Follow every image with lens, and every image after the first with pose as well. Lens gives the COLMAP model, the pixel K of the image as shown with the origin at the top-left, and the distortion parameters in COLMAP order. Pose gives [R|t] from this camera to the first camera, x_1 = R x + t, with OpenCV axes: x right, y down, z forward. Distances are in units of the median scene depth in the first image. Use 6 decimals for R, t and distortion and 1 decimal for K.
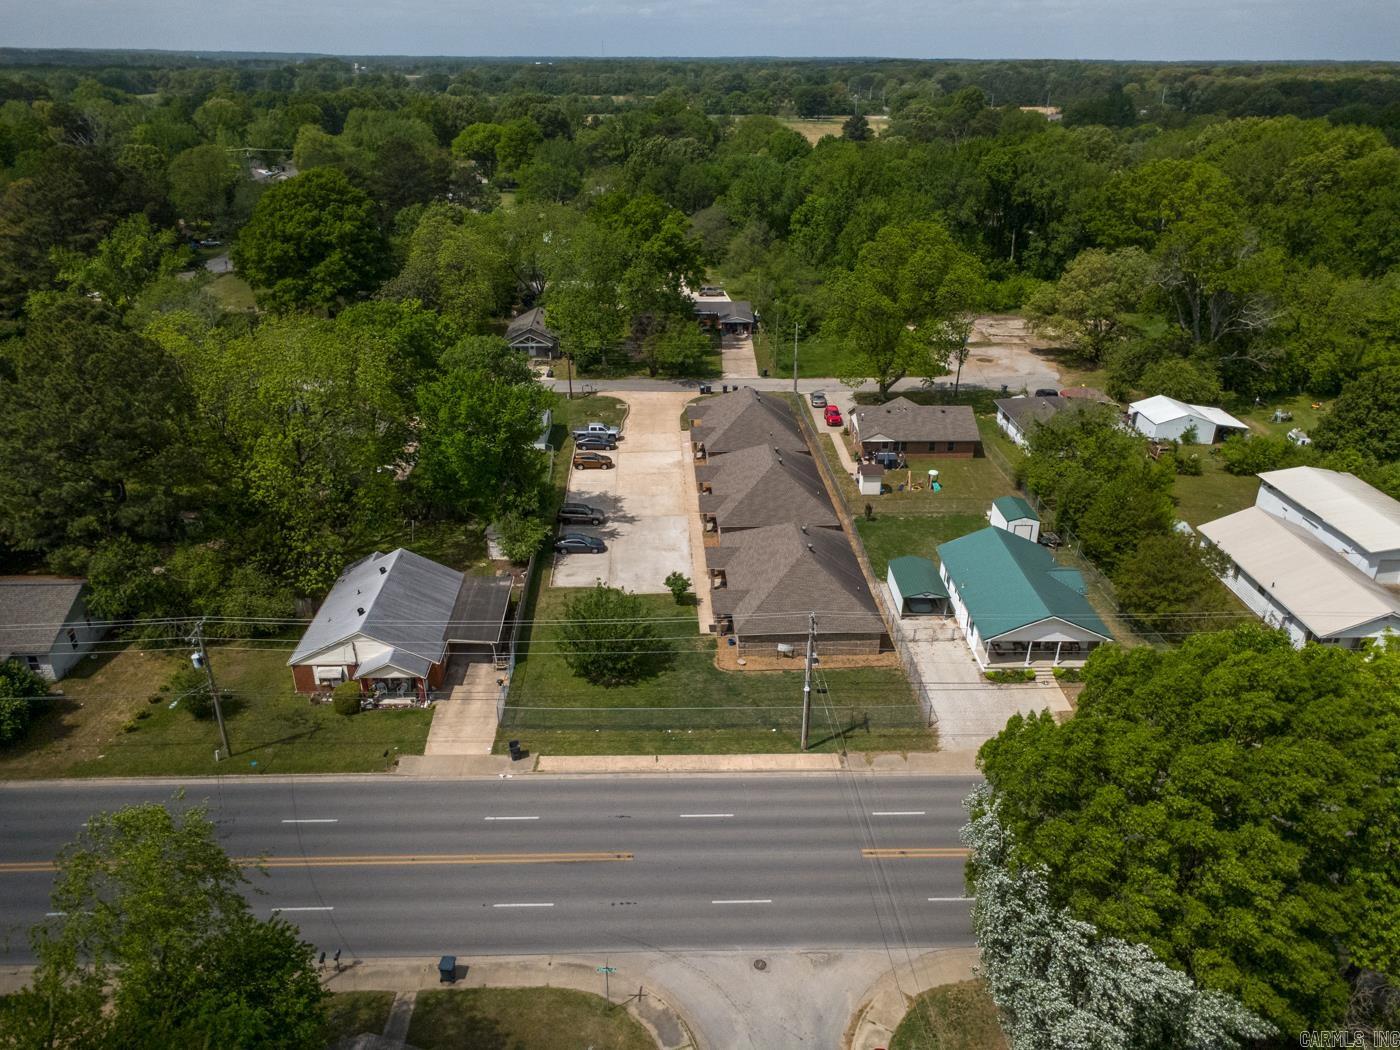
lens RADIAL K [[985.7, 0, 700.0], [0, 985.7, 525.0], [0, 0, 1]] dist [0.003374, 0.003705]
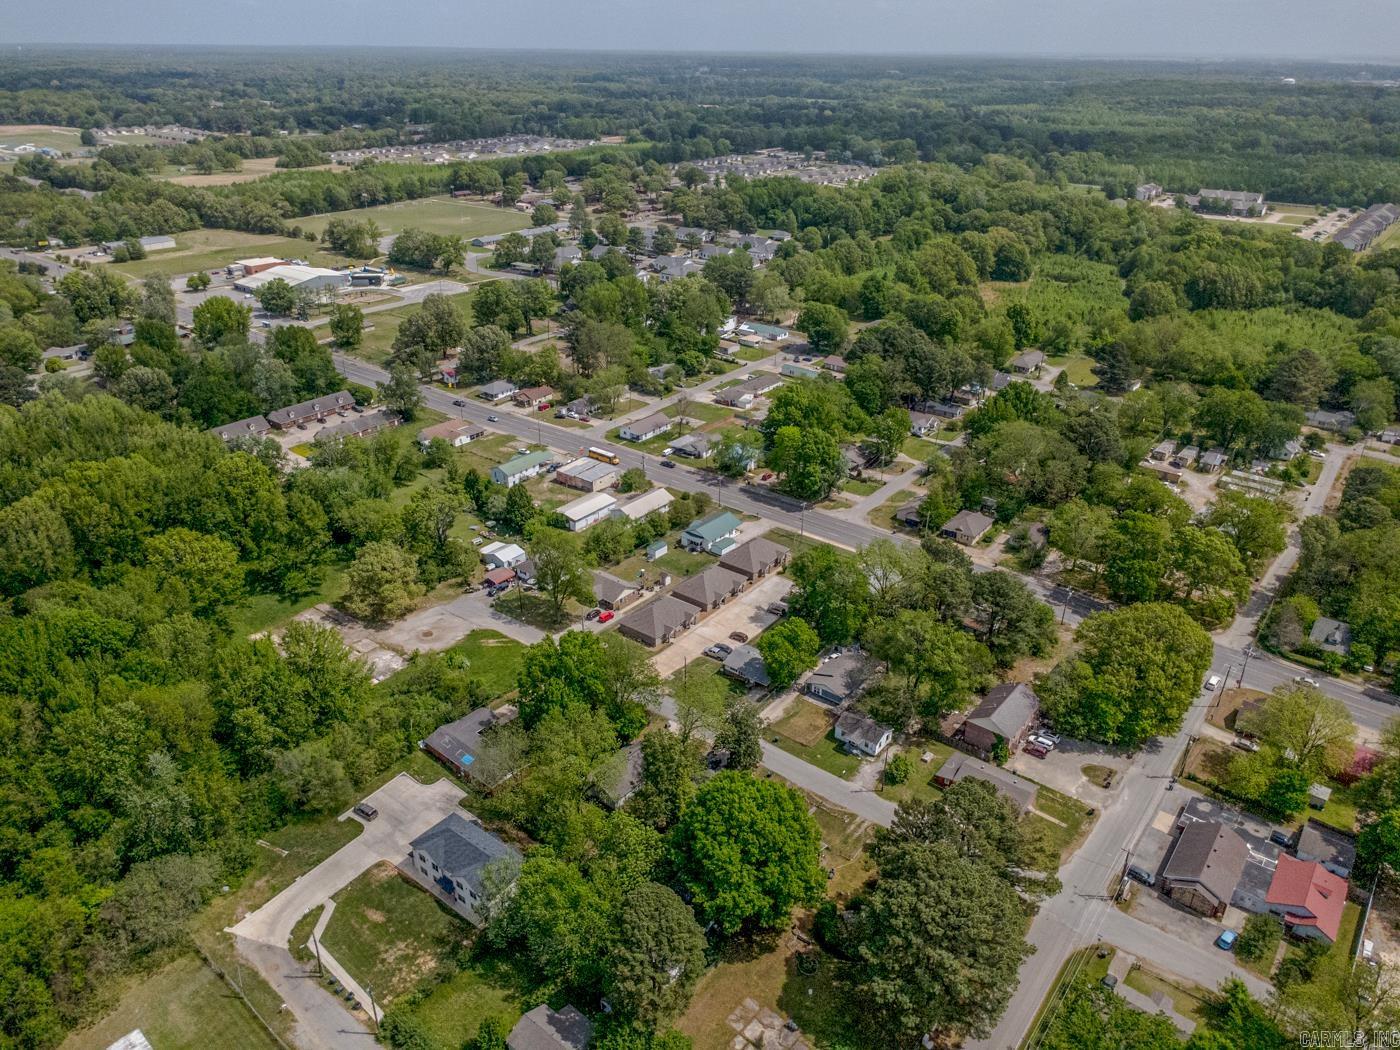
lens RADIAL K [[985.7, 0, 700.0], [0, 985.7, 525.0], [0, 0, 1]] dist [0.003374, 0.003705]
pose [[-0.757348, -0.299444, 0.580307, -1.339012], [0.270461, 0.665021, 0.696131, -1.914150], [-0.594369, 0.684164, -0.422665, 2.009927]]
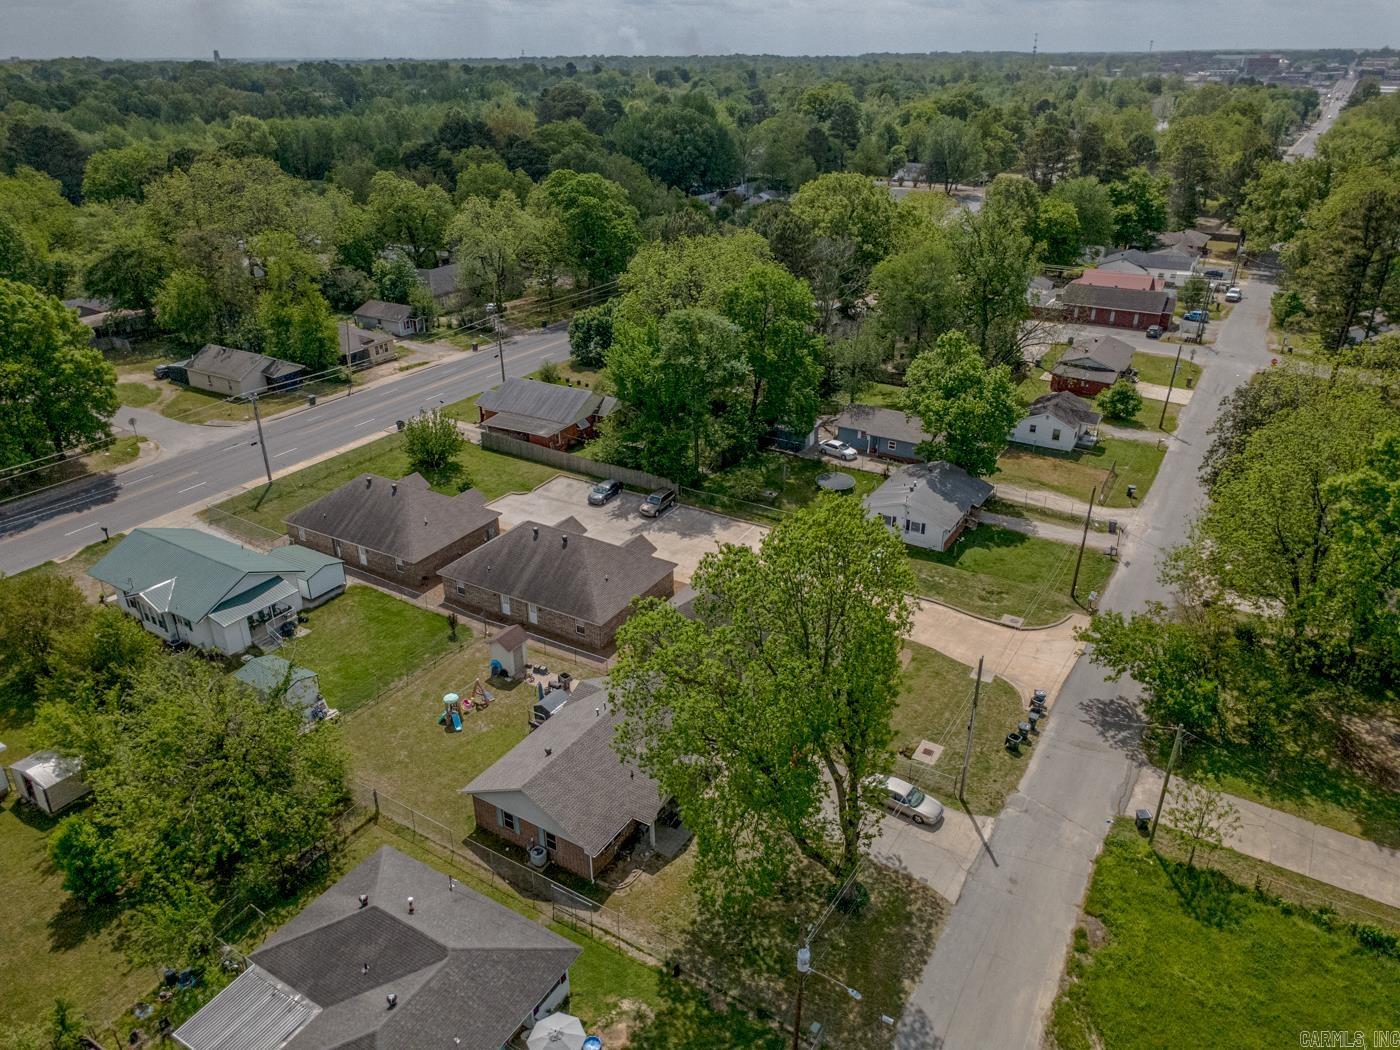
lens RADIAL K [[985.7, 0, 700.0], [0, 985.7, 525.0], [0, 0, 1]] dist [0.003374, 0.003705]
pose [[-0.544546, 0.354569, -0.760099, 0.643168], [-0.365746, 0.715159, 0.595631, -0.621670], [0.754784, 0.602352, -0.259755, 1.316967]]
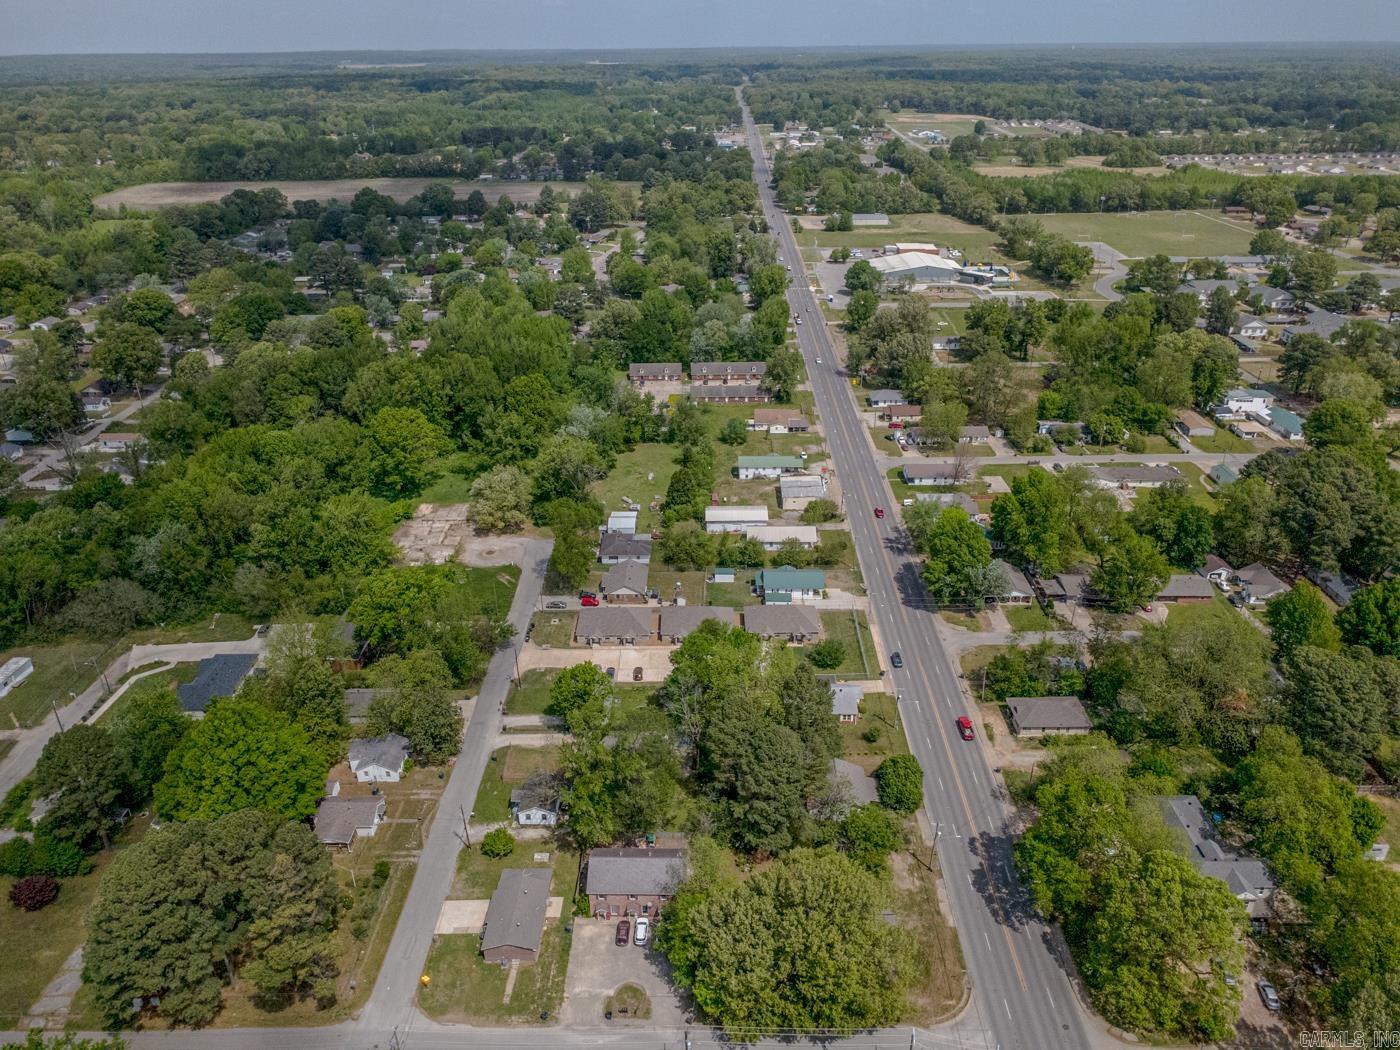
lens RADIAL K [[985.7, 0, 700.0], [0, 985.7, 525.0], [0, 0, 1]] dist [0.003374, 0.003705]
pose [[0.049015, -0.449481, 0.891944, -1.929418], [0.437712, 0.812363, 0.385324, -1.129646], [-0.897778, 0.371528, 0.236561, 0.374884]]
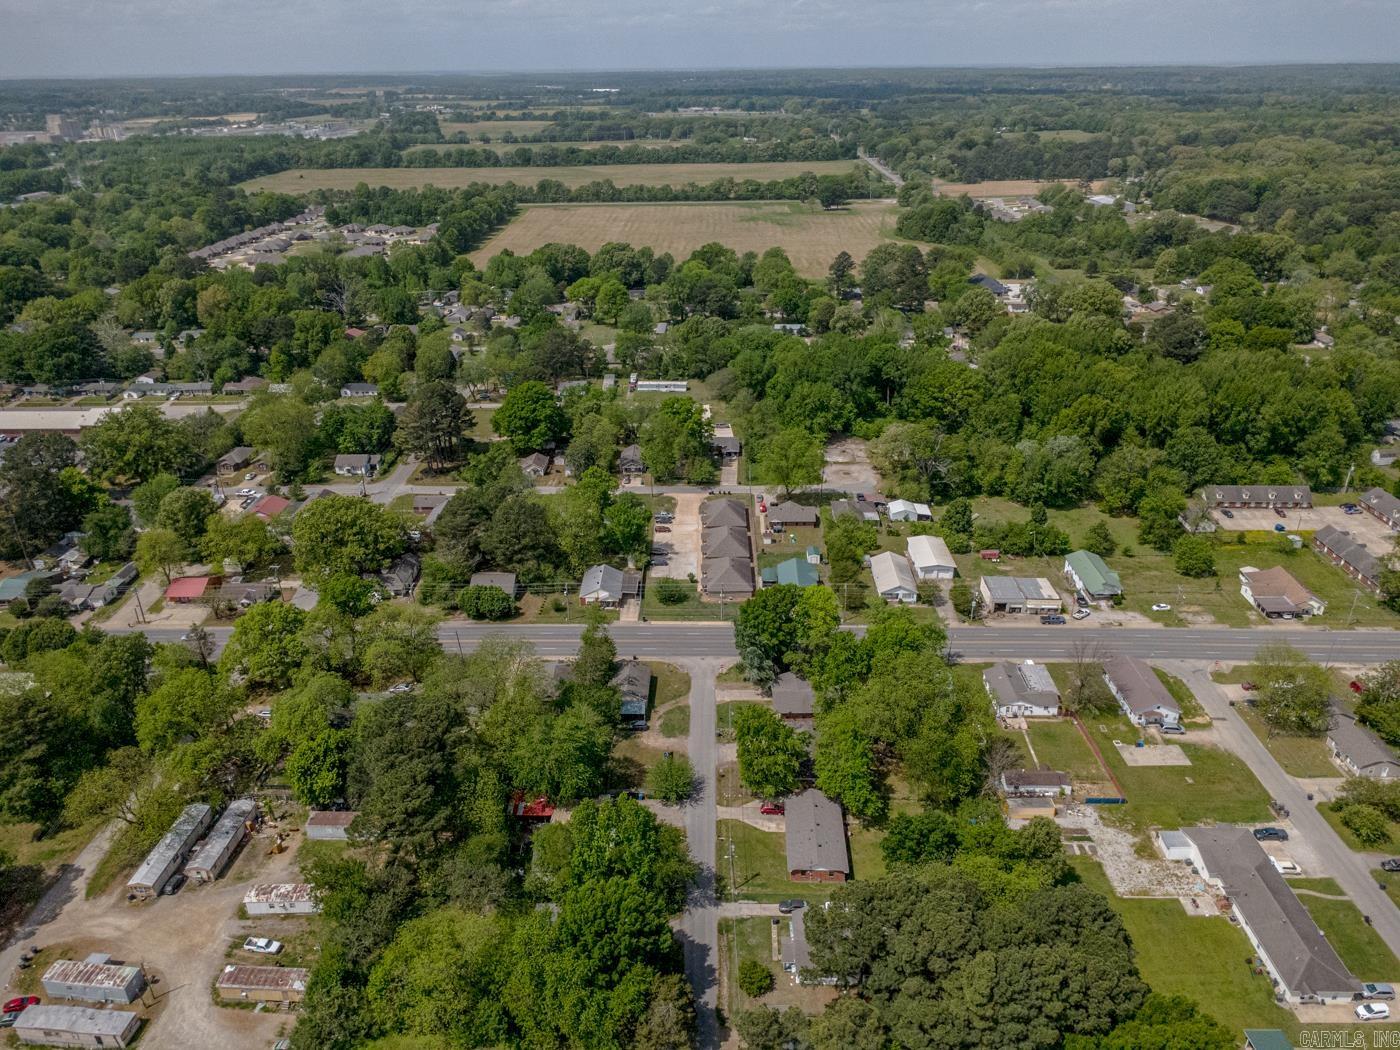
lens RADIAL K [[995.3, 0, 699.7], [0, 995.3, 502.4], [0, 0, 1]] dist [0.002513, 0.002804]
pose [[0.998357, 0.002732, -0.057232, 0.154297], [-0.004286, 0.999625, -0.027051, -0.074013], [0.057137, 0.027252, 0.997994, -1.801298]]
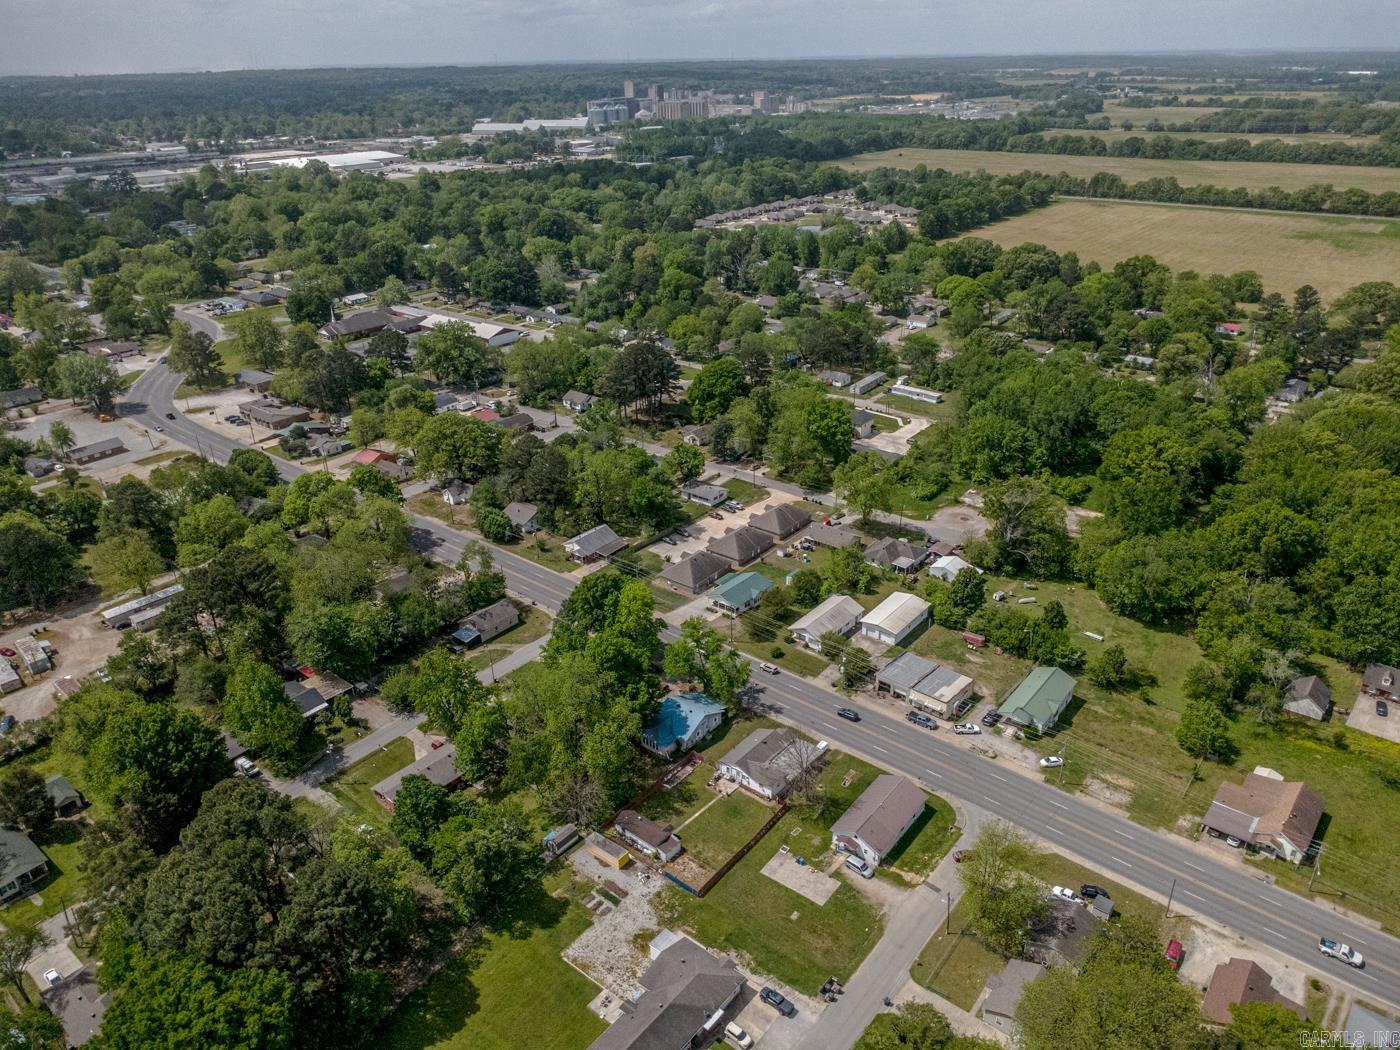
lens RADIAL K [[985.7, 0, 700.0], [0, 985.7, 525.0], [0, 0, 1]] dist [0.003374, 0.003705]
pose [[0.749854, 0.266765, -0.605438, 1.660941], [-0.263651, 0.959793, 0.096360, -0.322693], [0.606800, 0.087369, 0.790038, -1.253257]]
